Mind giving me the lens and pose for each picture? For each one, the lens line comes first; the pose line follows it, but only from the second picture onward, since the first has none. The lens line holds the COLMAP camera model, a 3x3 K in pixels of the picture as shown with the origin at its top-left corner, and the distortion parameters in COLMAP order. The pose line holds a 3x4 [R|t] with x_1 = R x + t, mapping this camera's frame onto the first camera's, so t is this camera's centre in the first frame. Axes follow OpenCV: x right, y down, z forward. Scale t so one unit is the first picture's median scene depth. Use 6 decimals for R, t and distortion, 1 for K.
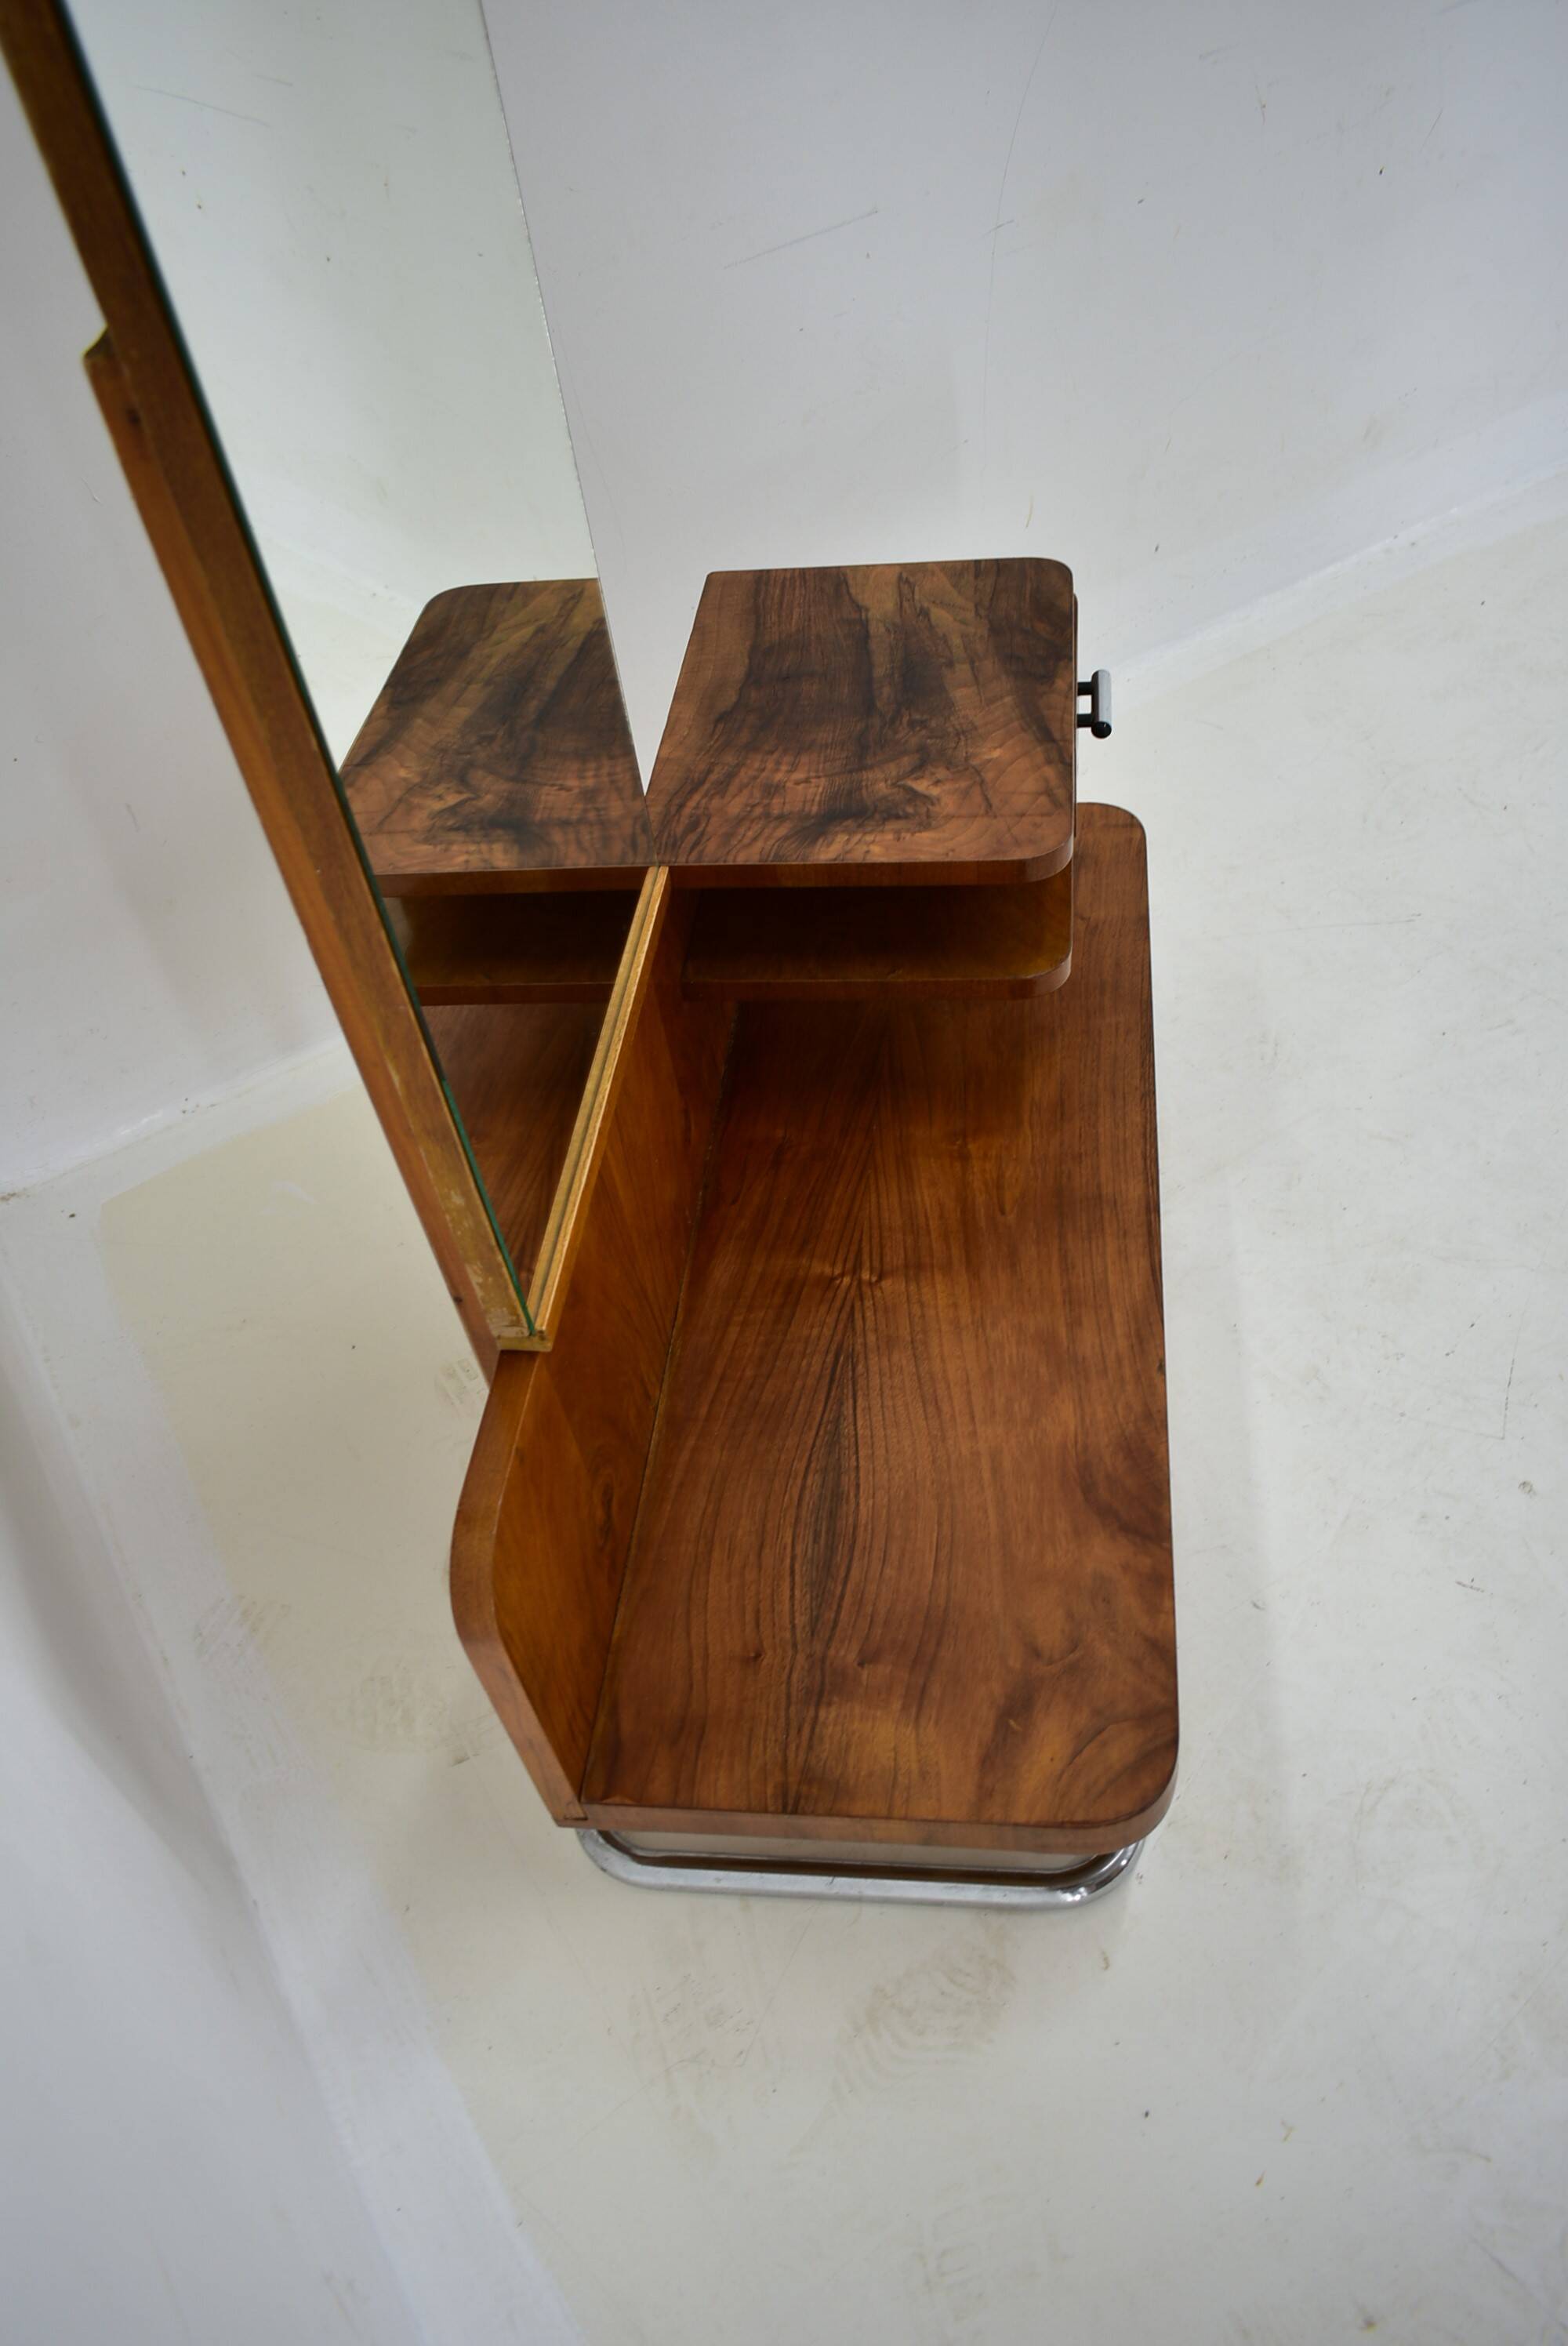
lens RADIAL K [[1786.4, 0, 784.0], [0, 1786.4, 1173.0], [0, 0, 1]] dist [-0.033299, 0.017654]
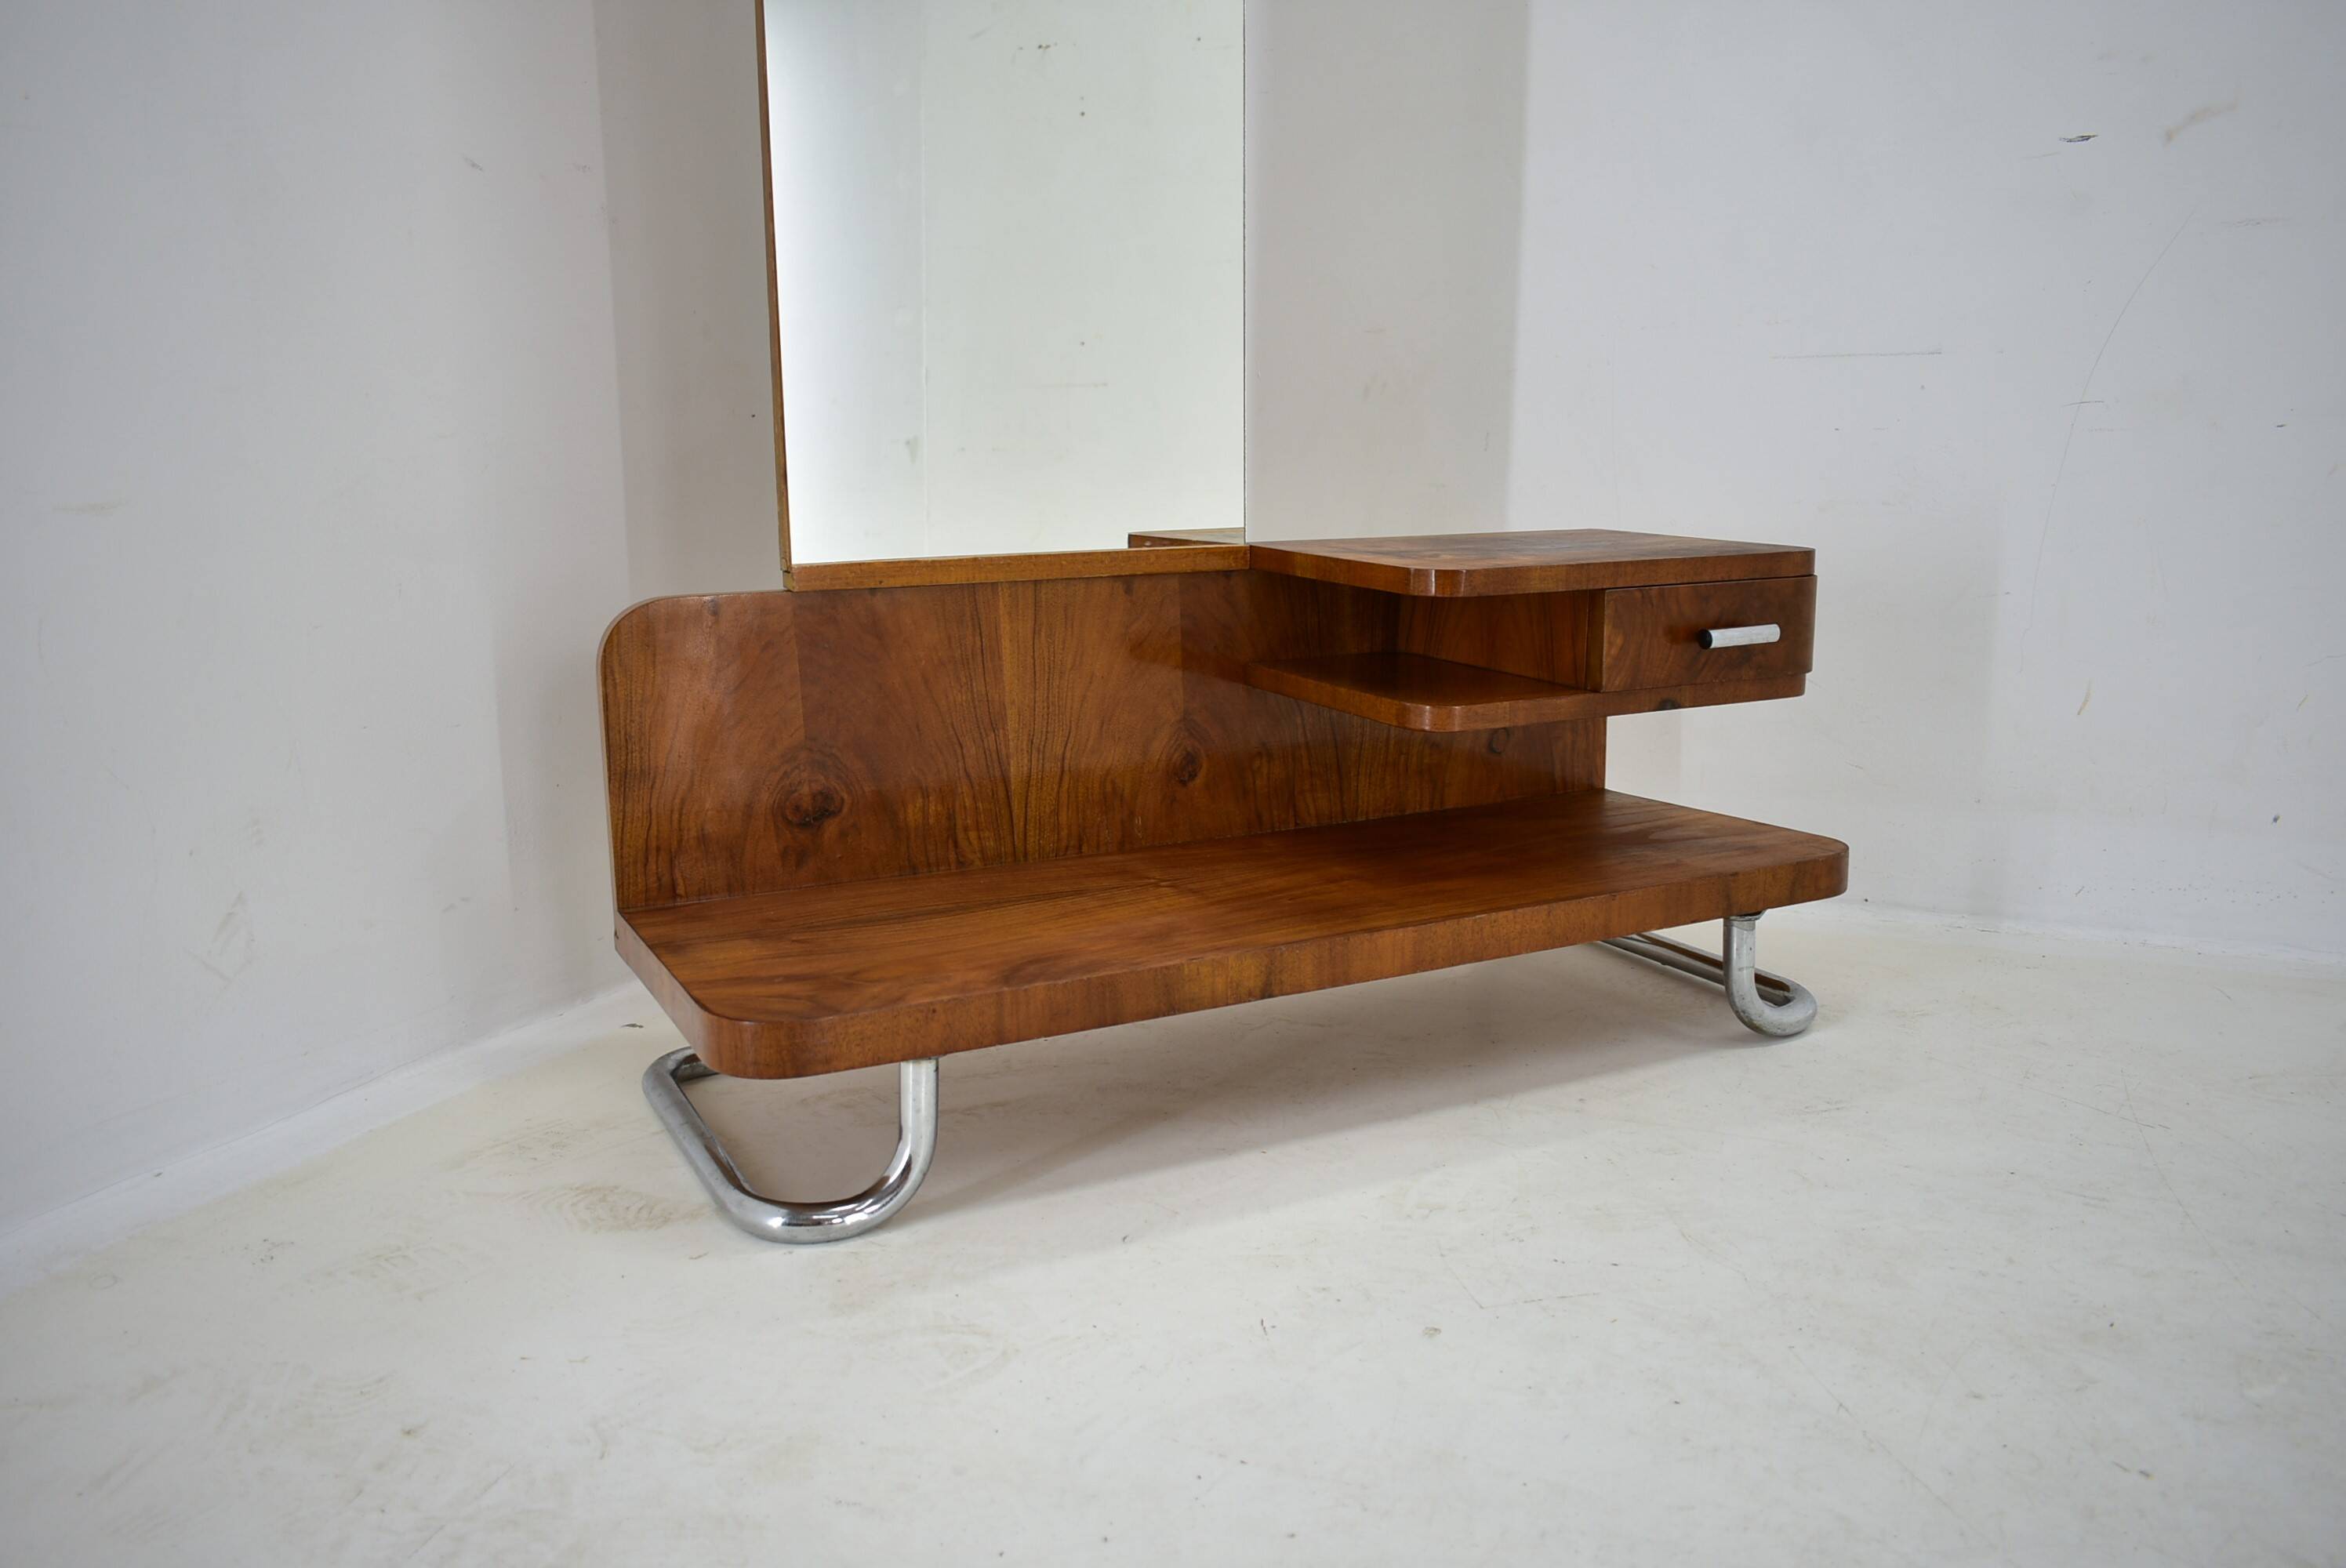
lens RADIAL K [[1786.4, 0, 1173.0], [0, 1786.4, 784.0], [0, 0, 1]] dist [-0.033299, 0.017654]
pose [[0.551835, 0.275893, -0.786995, 0.961236], [-0.640991, 0.744008, -0.188635, 0.230805], [0.533487, 0.608552, 0.587414, 0.333249]]
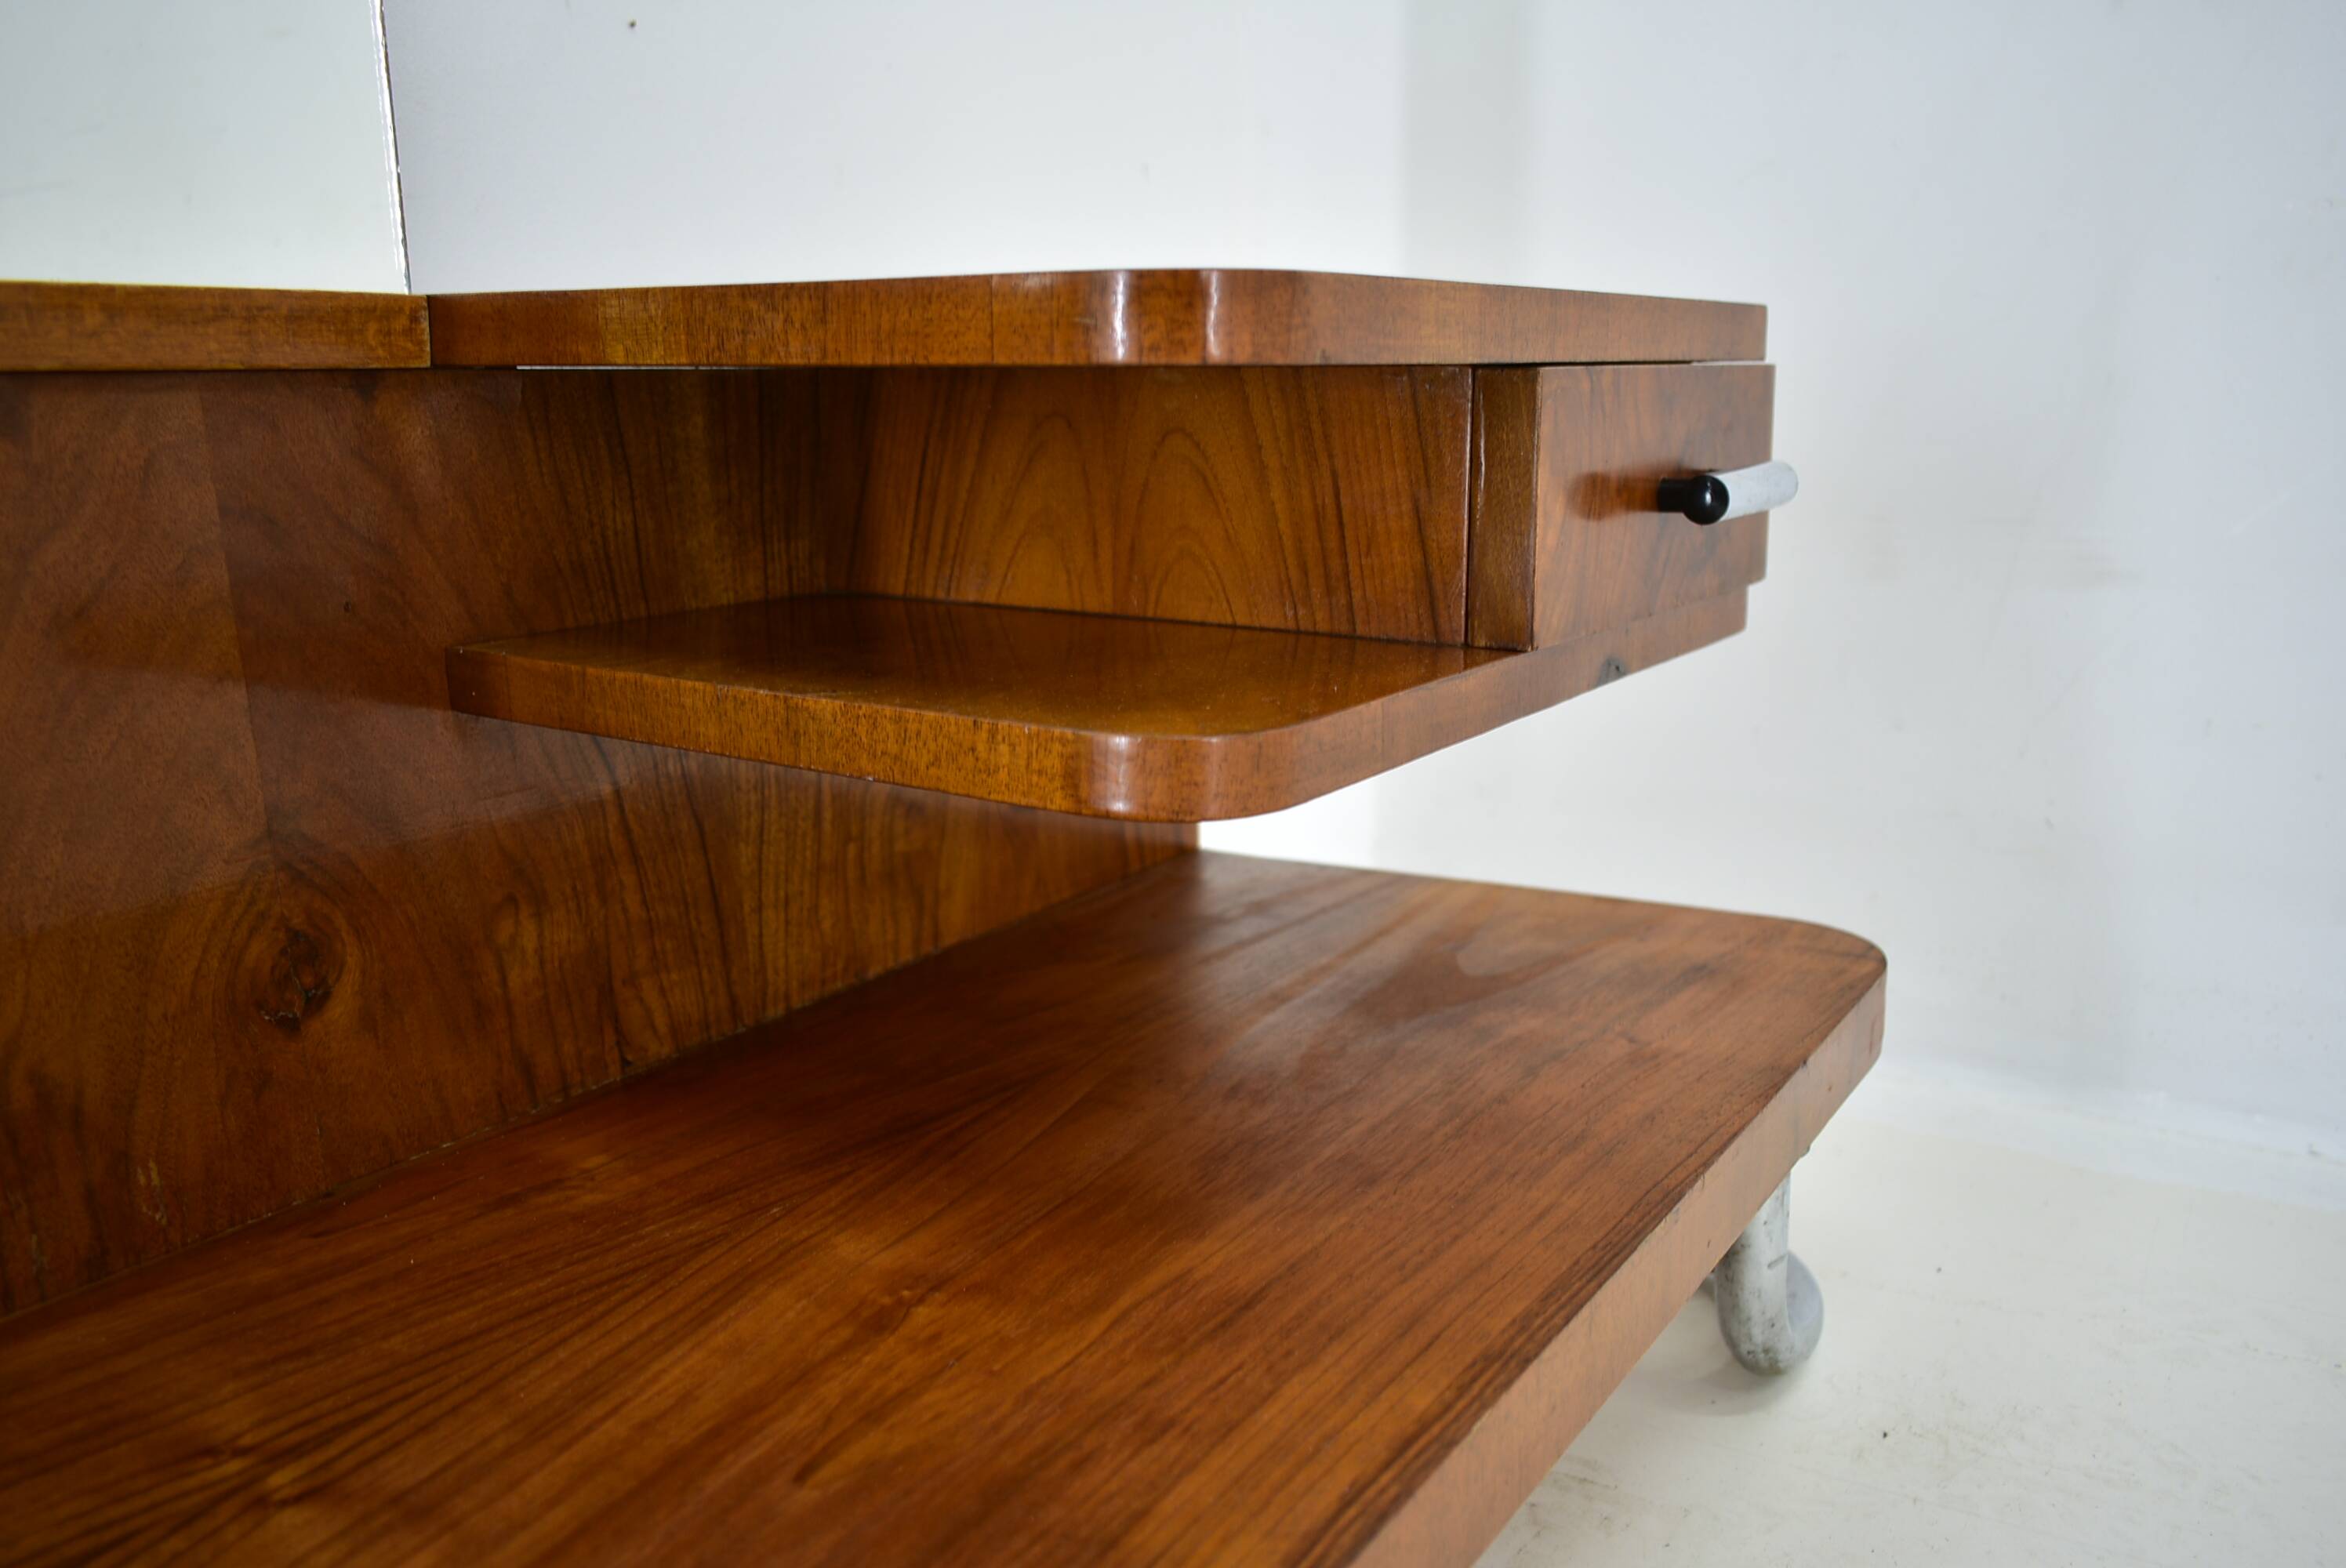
lens RADIAL K [[1837.3, 0, 1173.0], [0, 1837.3, 784.0], [0, 0, 1]] dist [-0.019964, 0.023080]
pose [[0.881253, 0.204928, -0.425908, 0.302846], [-0.398270, 0.807195, -0.435680, 0.040104], [0.254508, 0.553571, 0.792960, 0.775138]]
